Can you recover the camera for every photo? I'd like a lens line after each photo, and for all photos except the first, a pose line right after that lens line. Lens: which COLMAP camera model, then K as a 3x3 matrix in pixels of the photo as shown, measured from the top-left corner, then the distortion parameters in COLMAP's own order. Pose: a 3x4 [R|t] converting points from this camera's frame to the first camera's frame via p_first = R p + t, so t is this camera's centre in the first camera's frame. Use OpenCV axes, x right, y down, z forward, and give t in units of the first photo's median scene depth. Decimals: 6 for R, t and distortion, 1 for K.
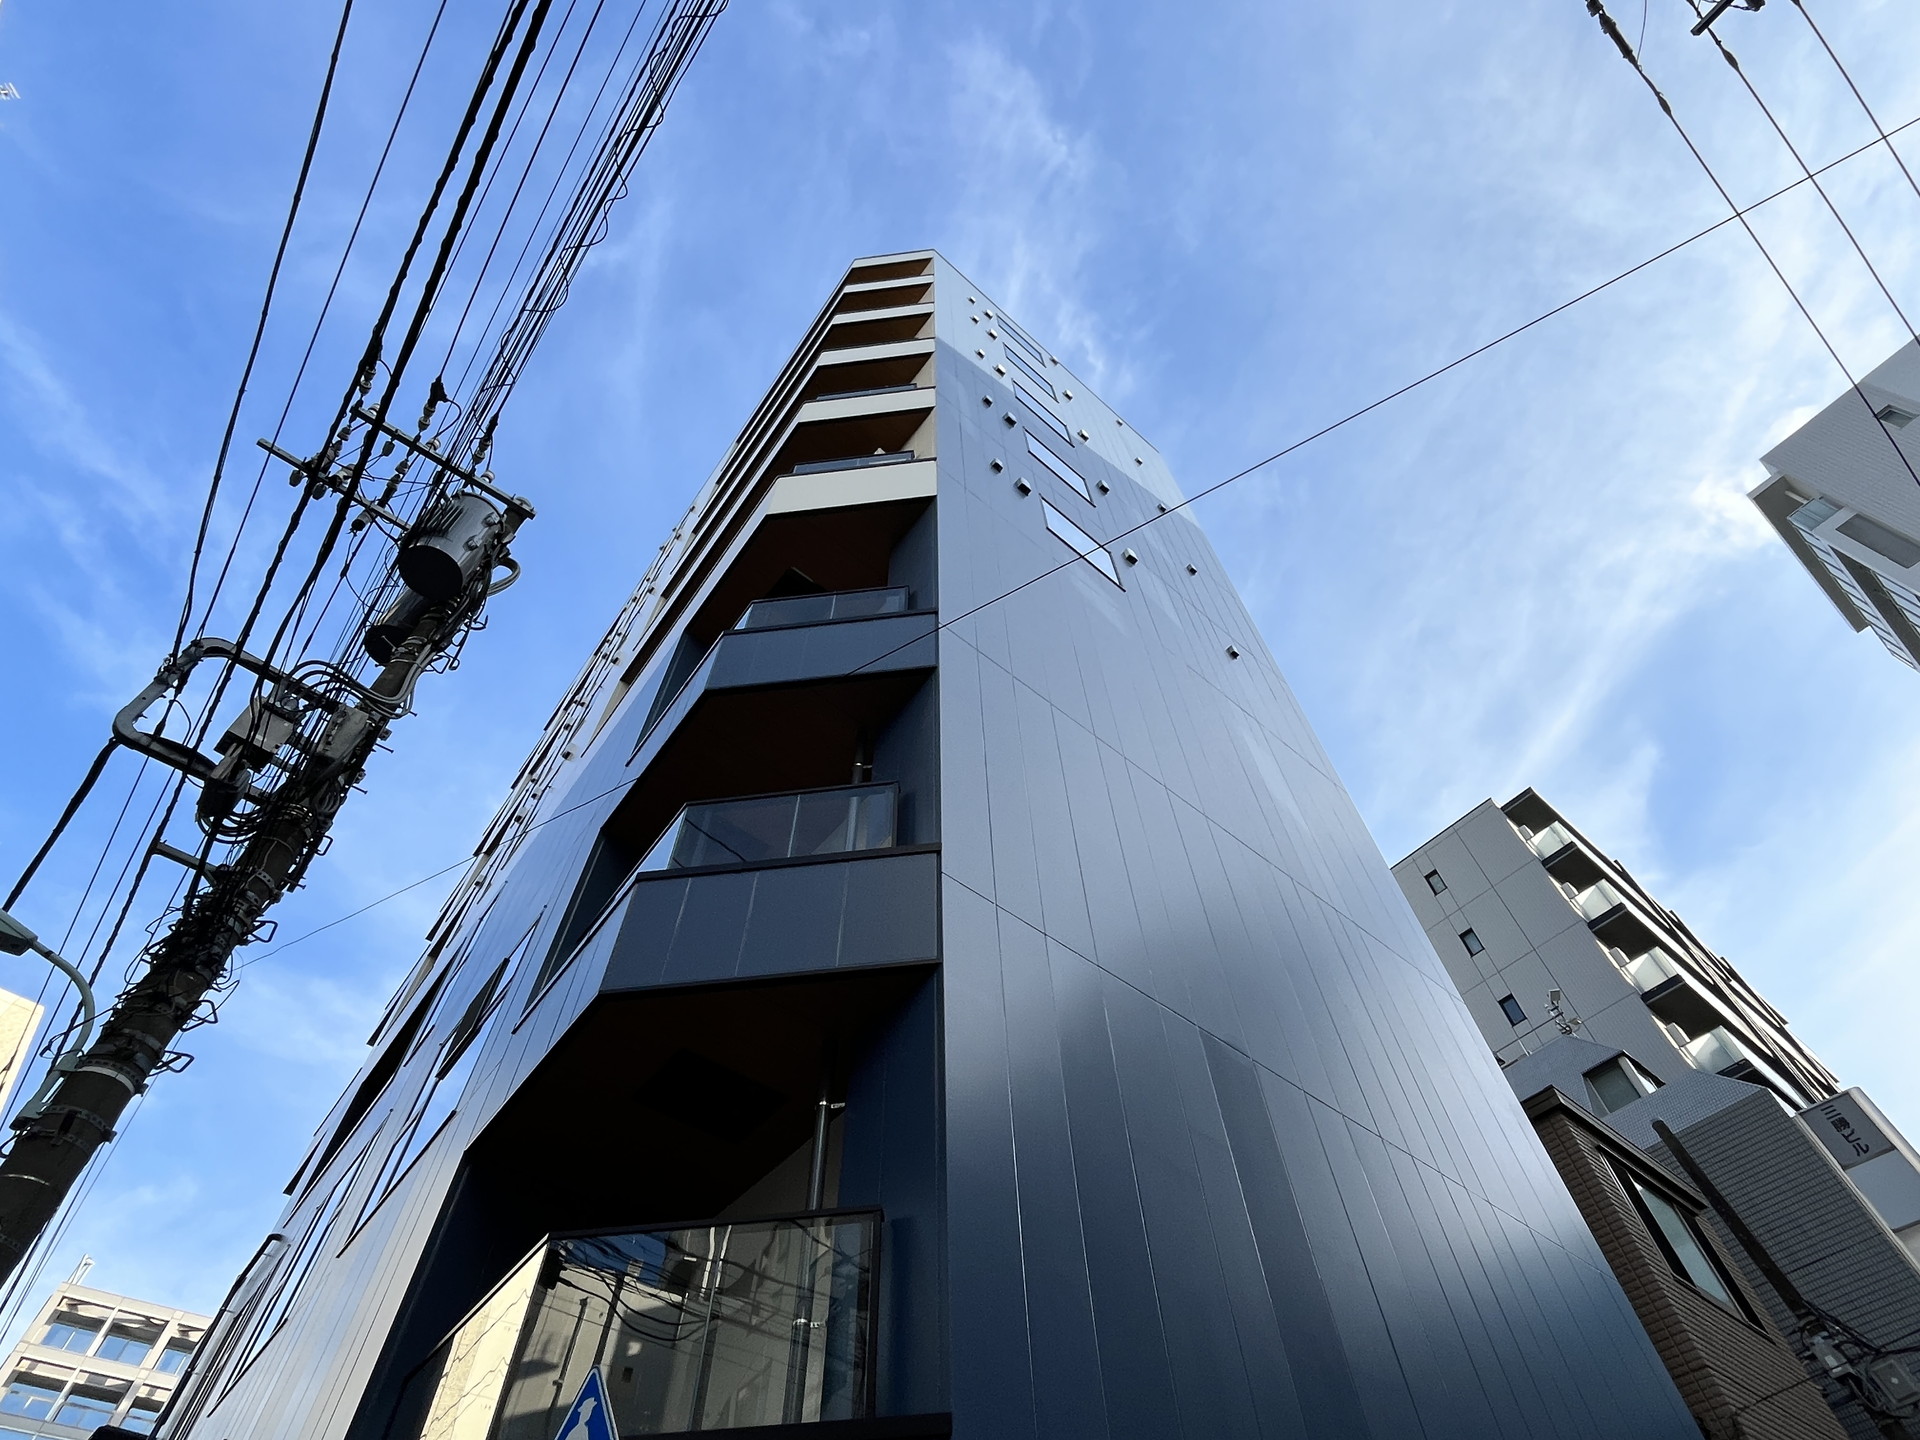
lens RADIAL K [[1017.6, 0, 957.6], [0, 1017.6, 716.2], [0, 0, 1]] dist [-0.003182, -0.000709]
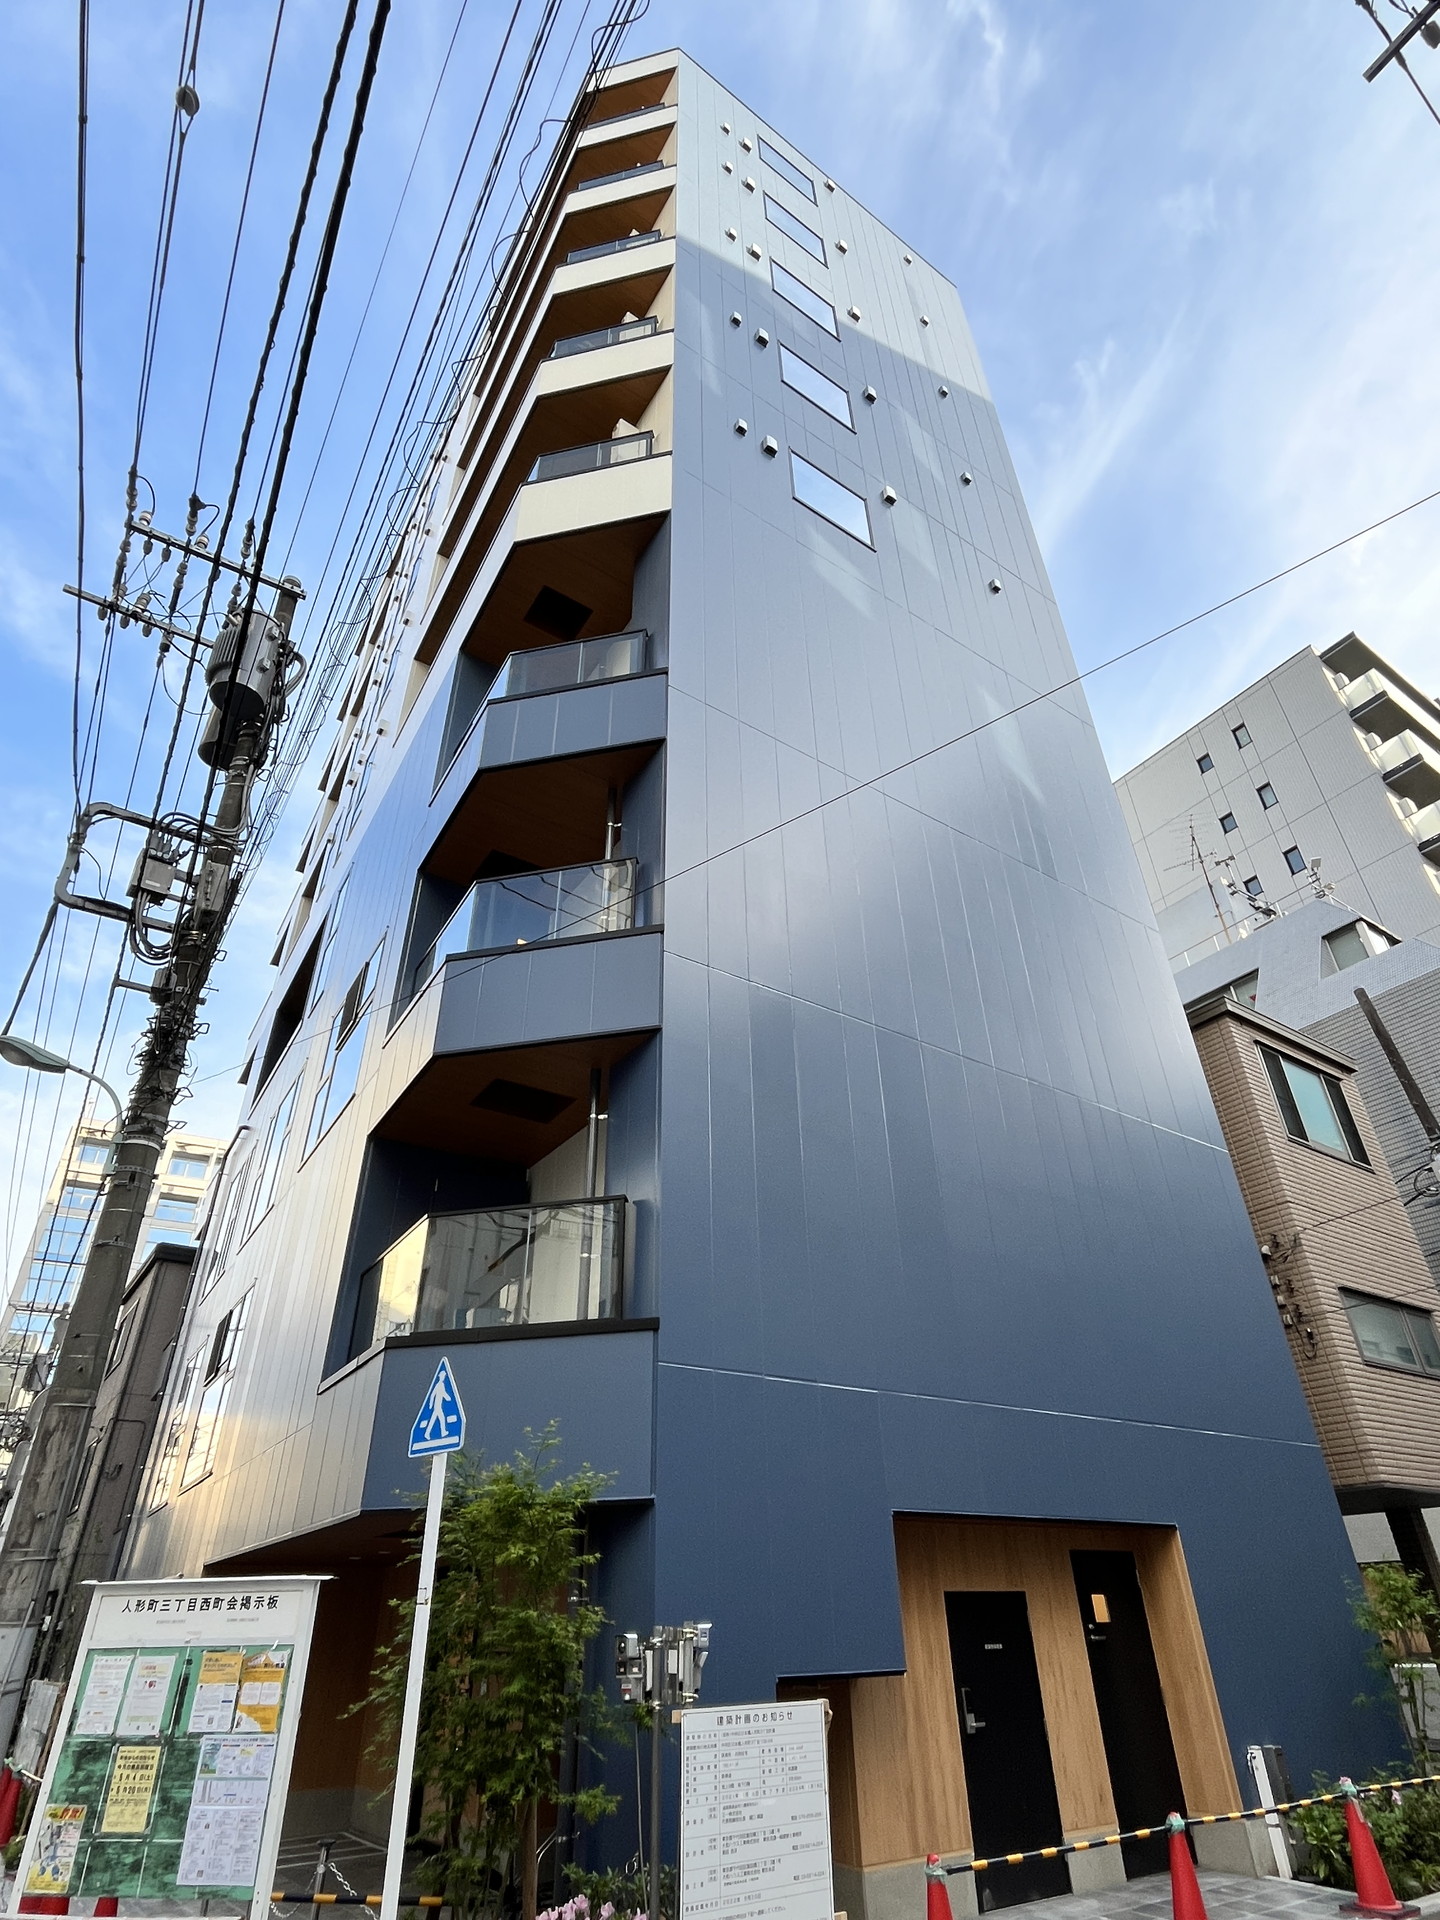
lens RADIAL K [[1017.6, 0, 720.0], [0, 1017.6, 960.0], [0, 0, 1]] dist [-0.003182, -0.000709]
pose [[0.994959, -0.051832, -0.085853, 0.114408], [0.081099, 0.919444, 0.384768, -0.229839], [0.058994, -0.389791, 0.919012, -0.158713]]
